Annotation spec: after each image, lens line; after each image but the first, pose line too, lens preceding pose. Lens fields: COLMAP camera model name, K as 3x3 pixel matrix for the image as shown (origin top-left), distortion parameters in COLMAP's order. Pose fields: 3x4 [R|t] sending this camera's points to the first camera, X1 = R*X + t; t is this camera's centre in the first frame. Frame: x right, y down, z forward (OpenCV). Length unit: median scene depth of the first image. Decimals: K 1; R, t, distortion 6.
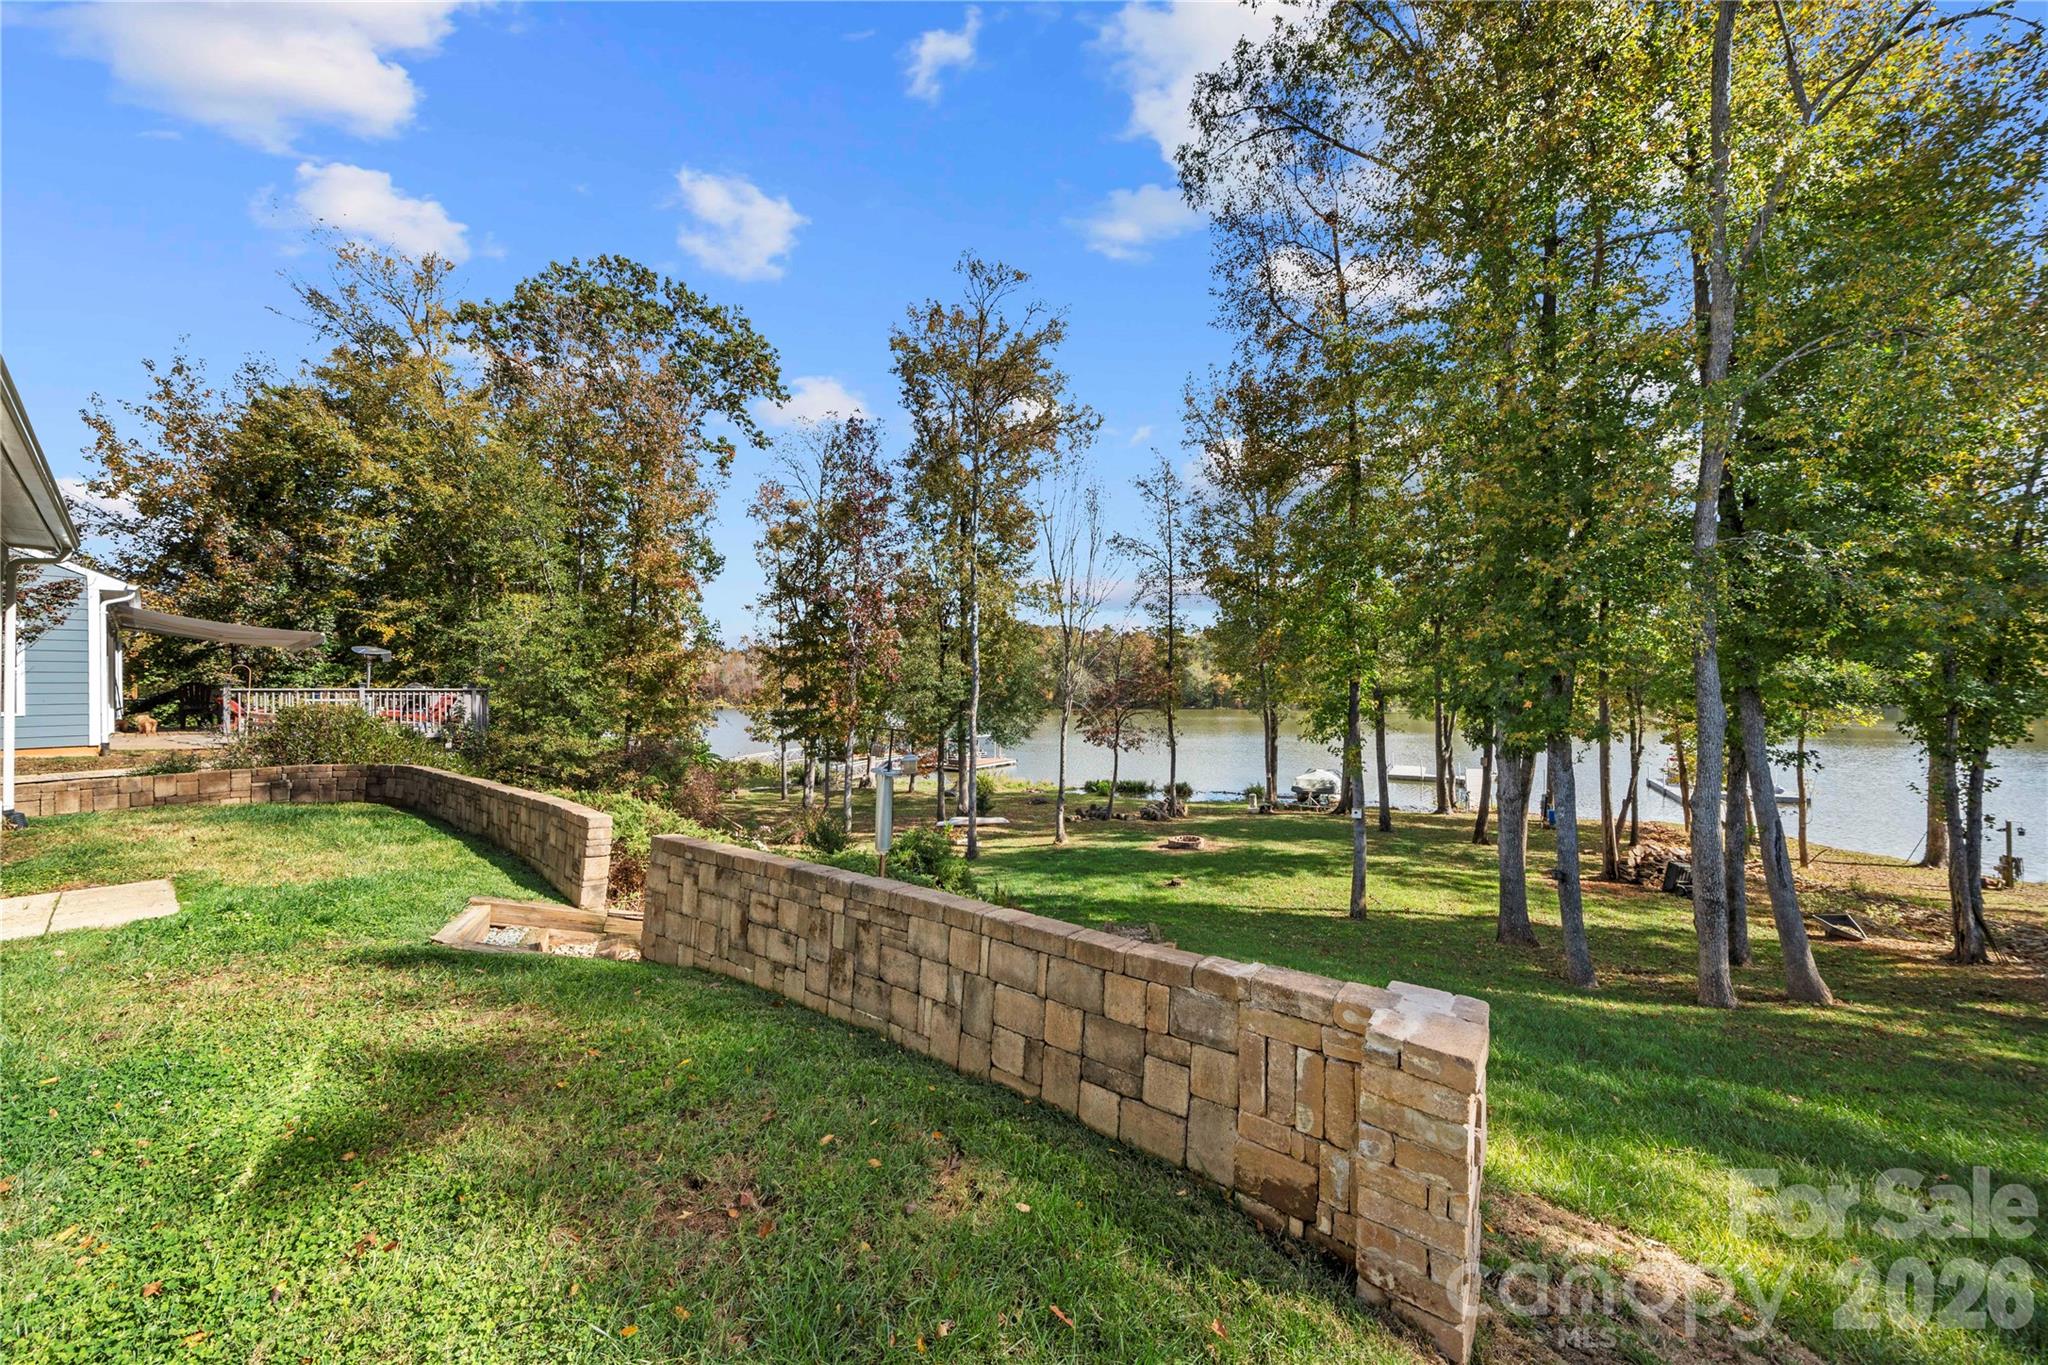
lens RADIAL K [[692.1, 0, 1022.6], [0, 692.1, 682.5], [0, 0, 1]] dist [-0.003933, -0.000222]
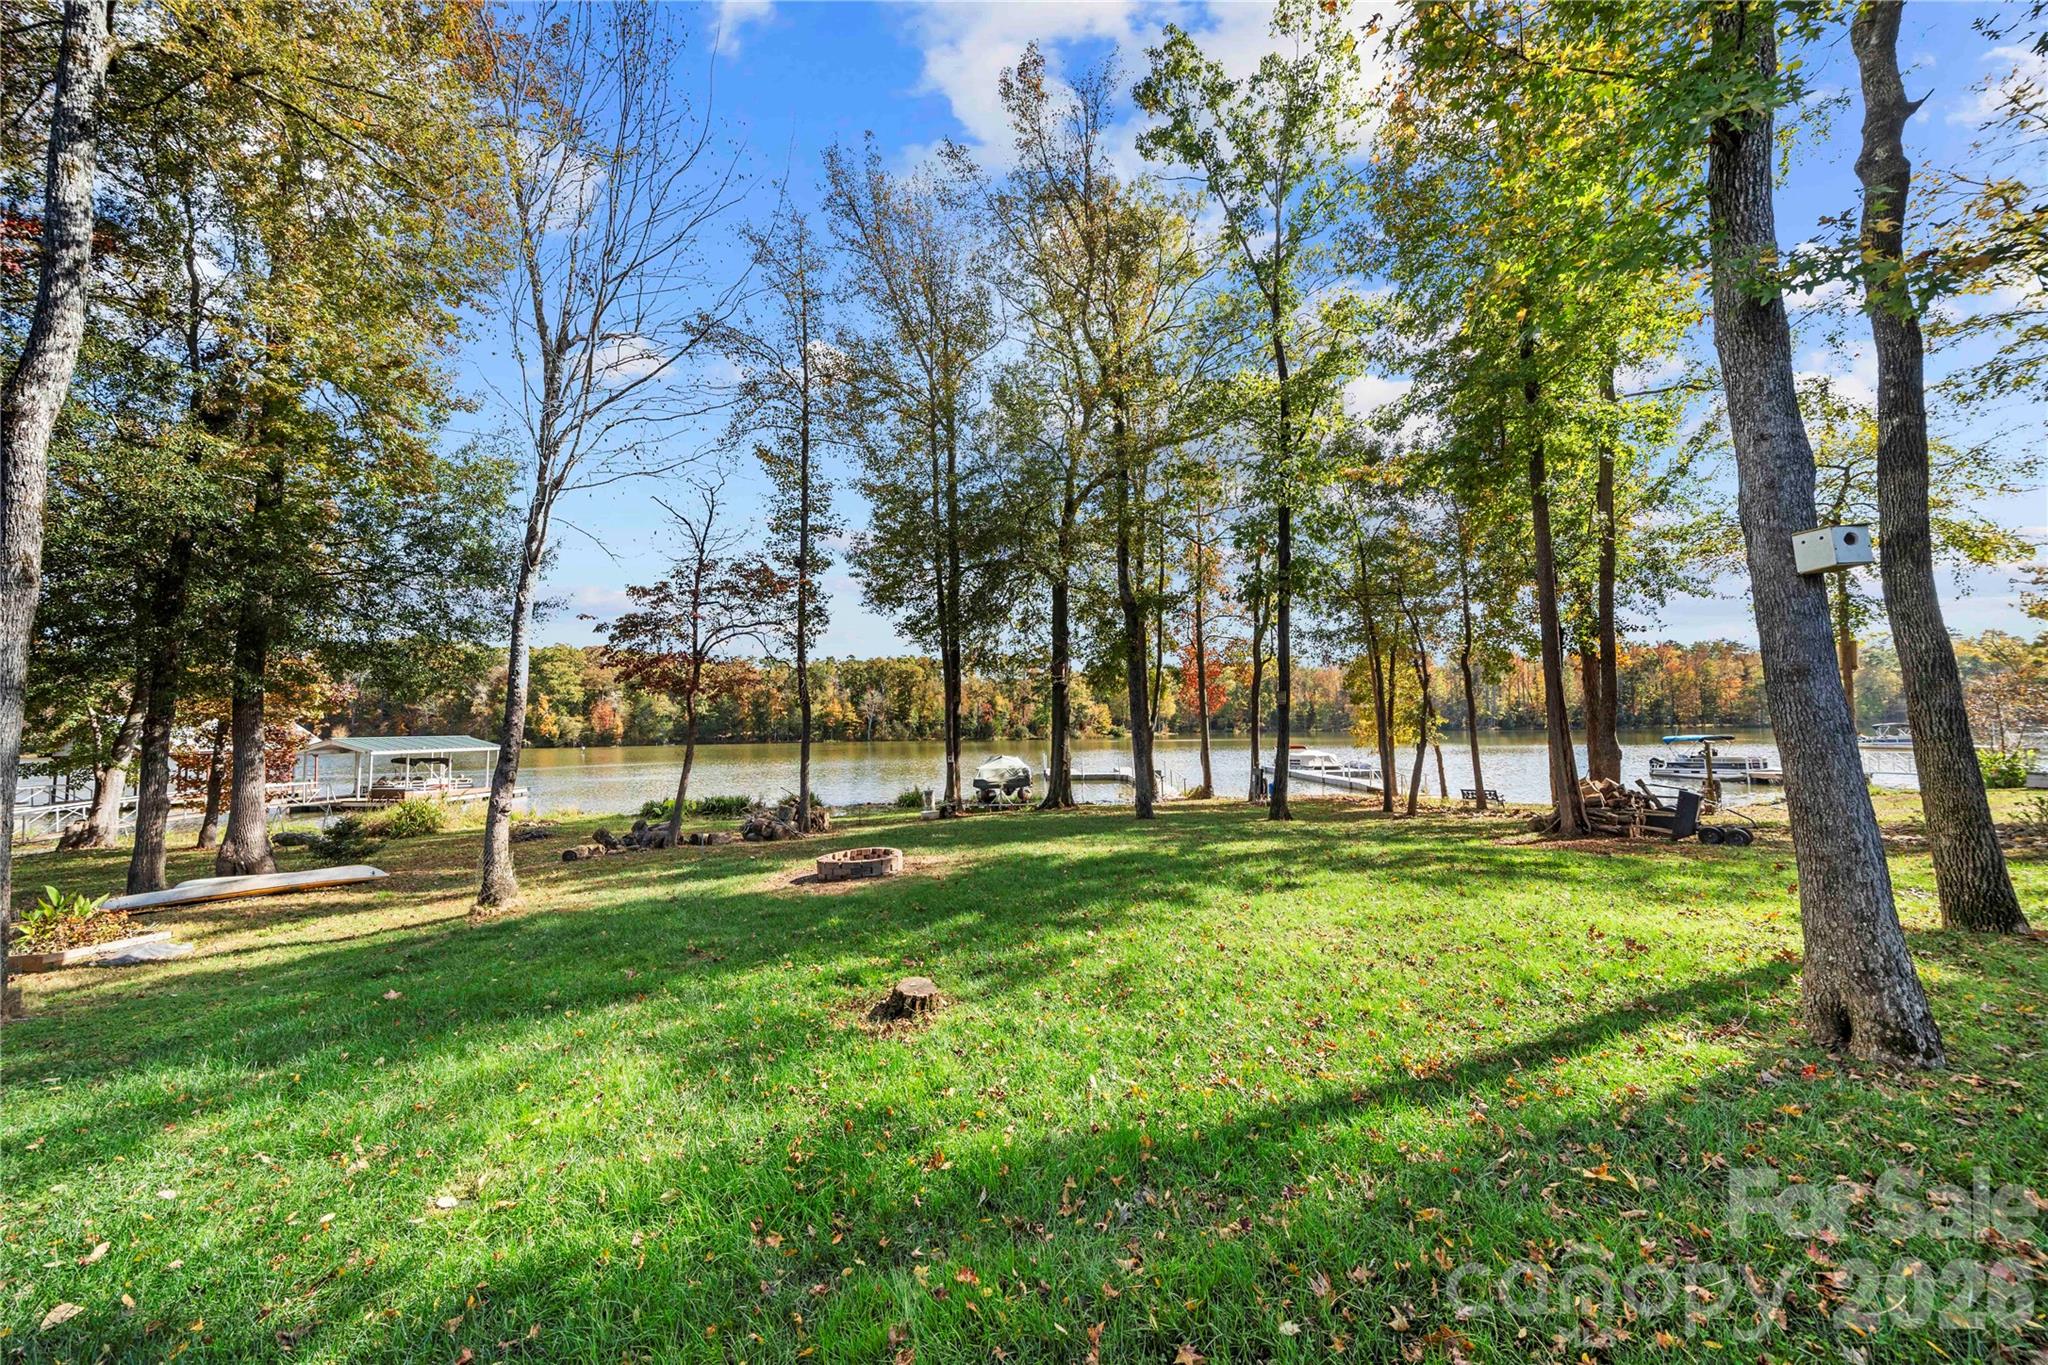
lens RADIAL K [[692.1, 0, 1024.1], [0, 692.1, 684.9], [0, 0, 1]] dist [-0.003933, -0.000222]
pose [[0.847805, 0.027282, 0.529606, 0.081978], [0.005264, 0.998194, -0.059847, 0.127468], [-0.530282, 0.053526, 0.846130, 0.501801]]
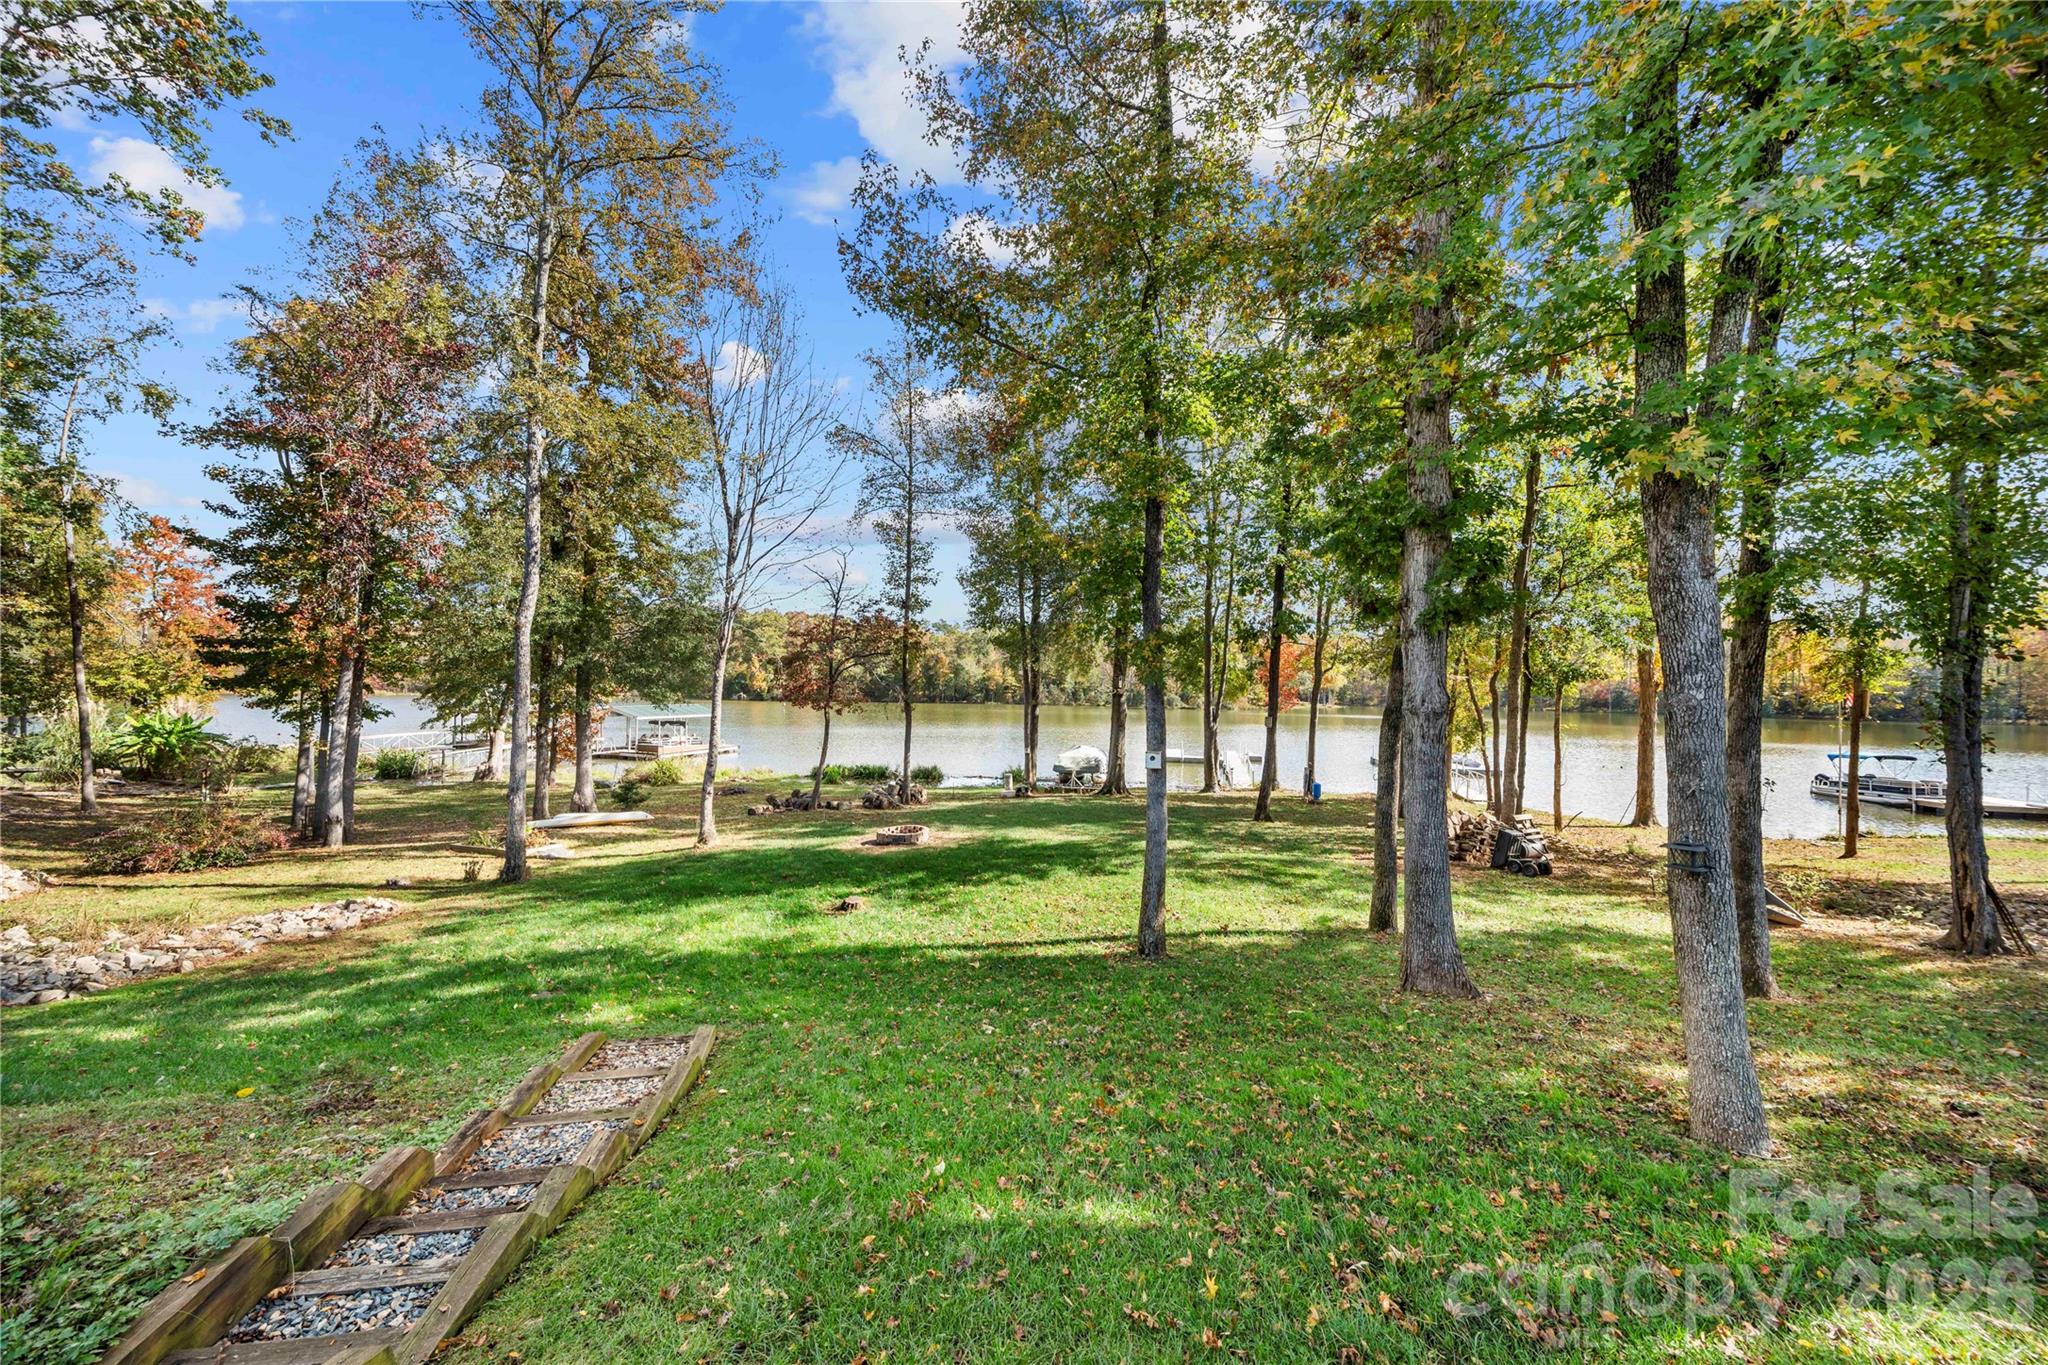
lens RADIAL K [[692.1, 0, 1025.3], [0, 692.1, 683.6], [0, 0, 1]] dist [-0.003933, -0.000222]
pose [[0.948563, 0.023504, 0.315714, 0.113956], [-0.023848, 0.999712, -0.002777, 0.070141], [-0.315688, -0.004895, 0.948850, 0.273462]]
